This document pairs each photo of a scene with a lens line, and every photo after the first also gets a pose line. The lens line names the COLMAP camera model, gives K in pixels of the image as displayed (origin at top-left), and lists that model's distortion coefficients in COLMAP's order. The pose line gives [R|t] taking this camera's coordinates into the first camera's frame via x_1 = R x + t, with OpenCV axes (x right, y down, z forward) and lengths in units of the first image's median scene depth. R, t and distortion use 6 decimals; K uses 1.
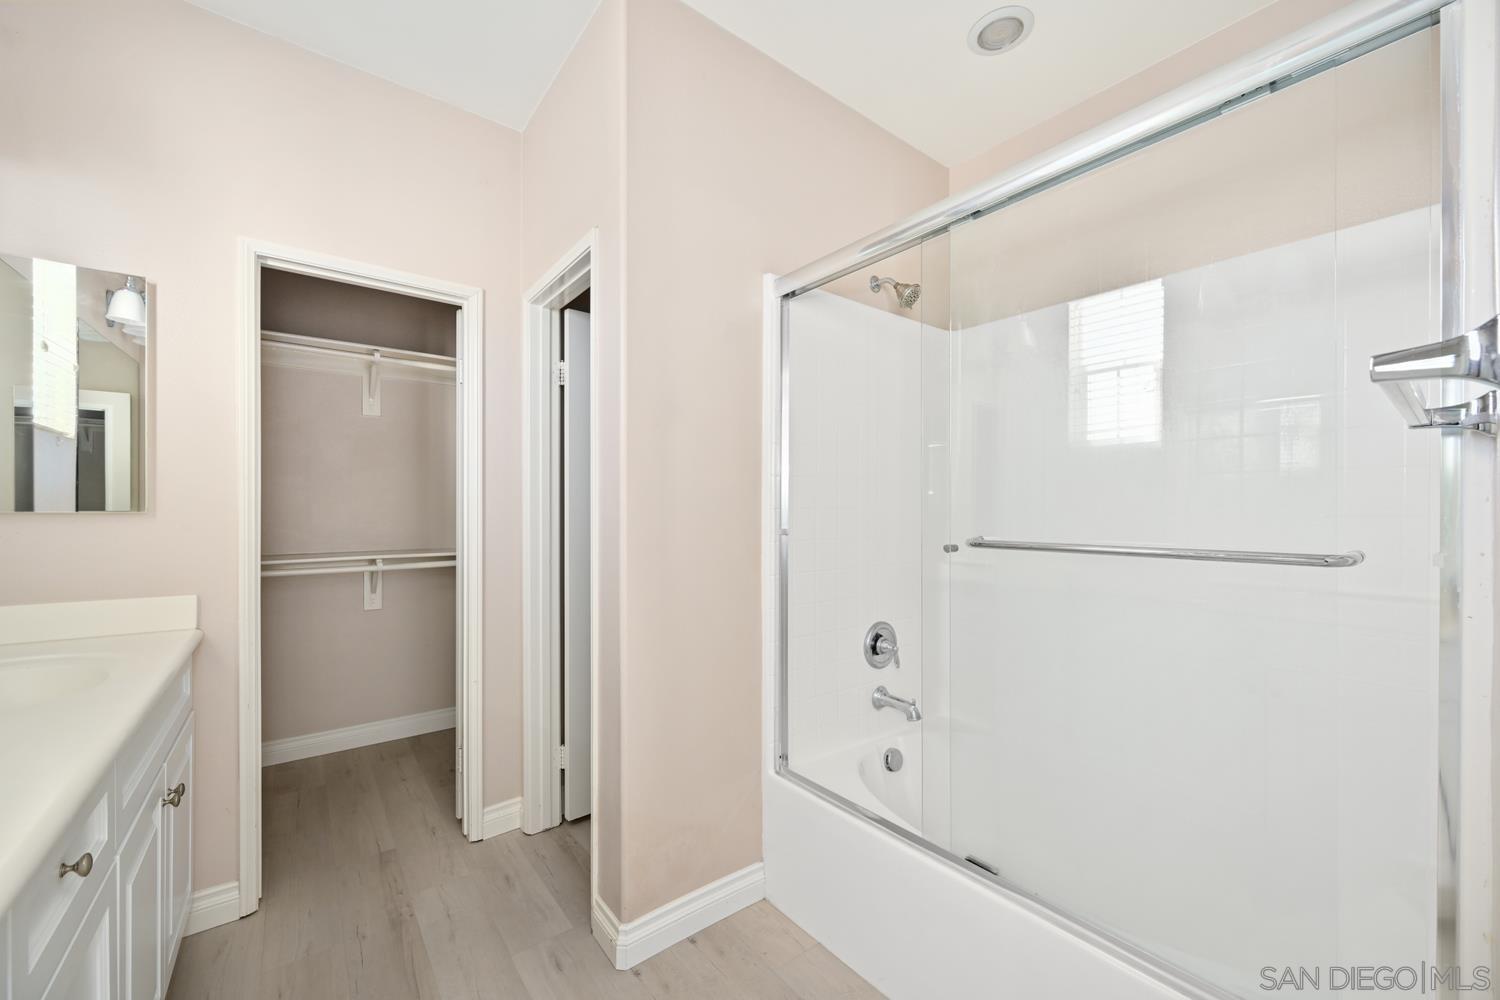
lens RADIAL K [[584.5, 0, 755.5], [0, 584.5, 504.7], [0, 0, 1]] dist [-0.000671, -0.000184]
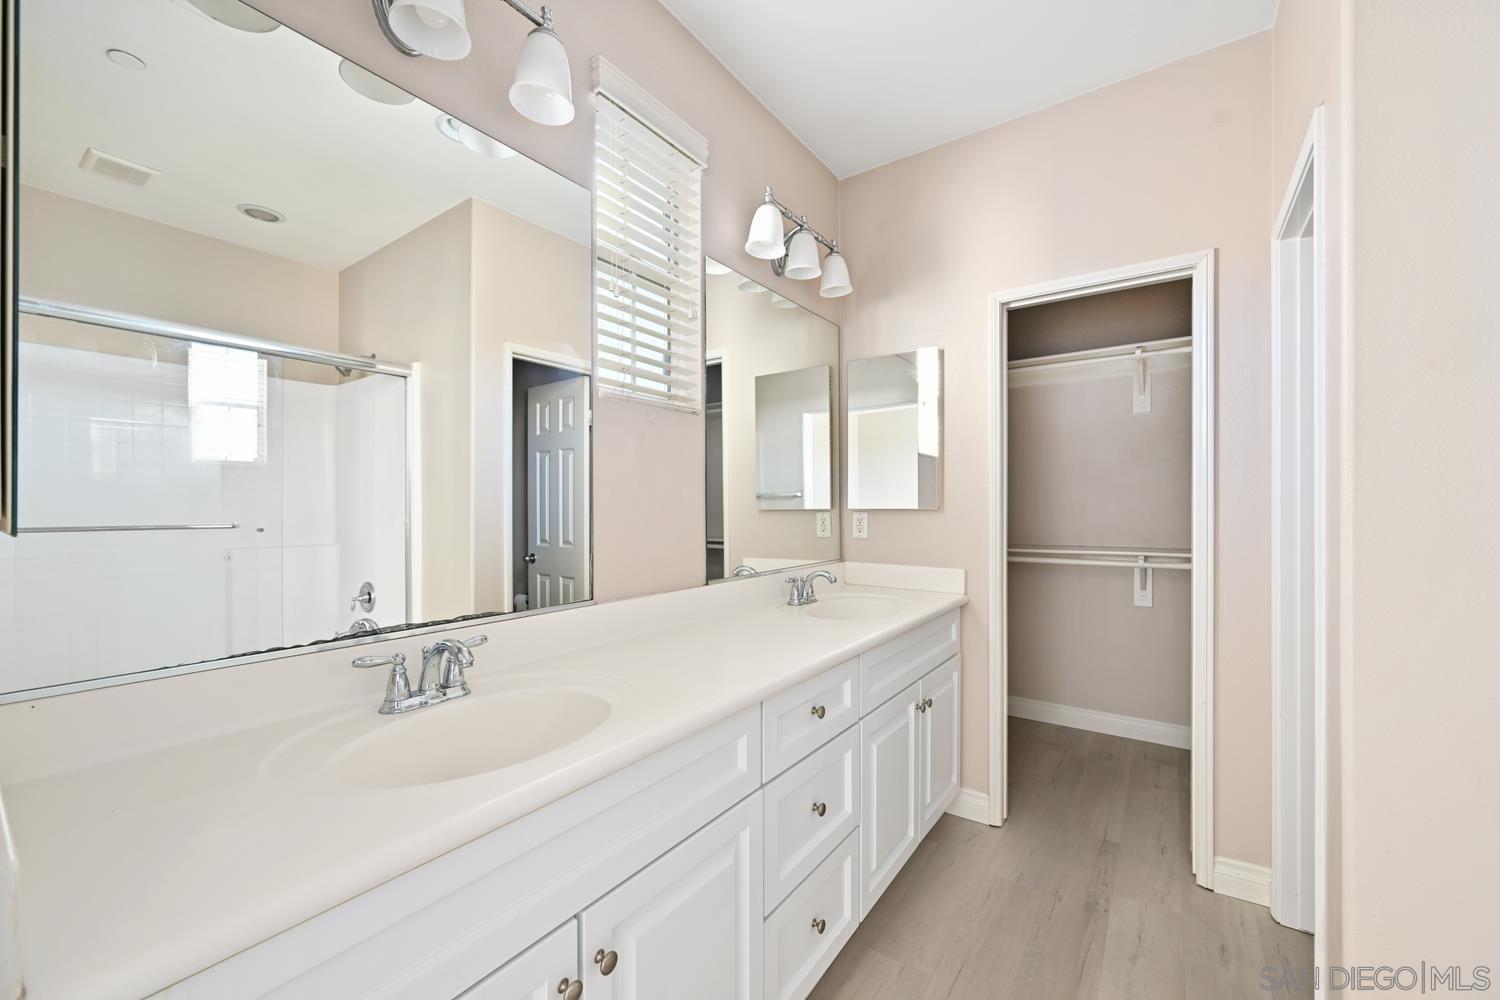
lens RADIAL K [[584.5, 0, 755.5], [0, 584.5, 504.7], [0, 0, 1]] dist [-0.000671, -0.000184]
pose [[0.287809, -0.004816, -0.957676, 0.180847], [0.011449, 0.999933, -0.001588, -0.000718], [0.957619, -0.010507, 0.287845, 0.125823]]
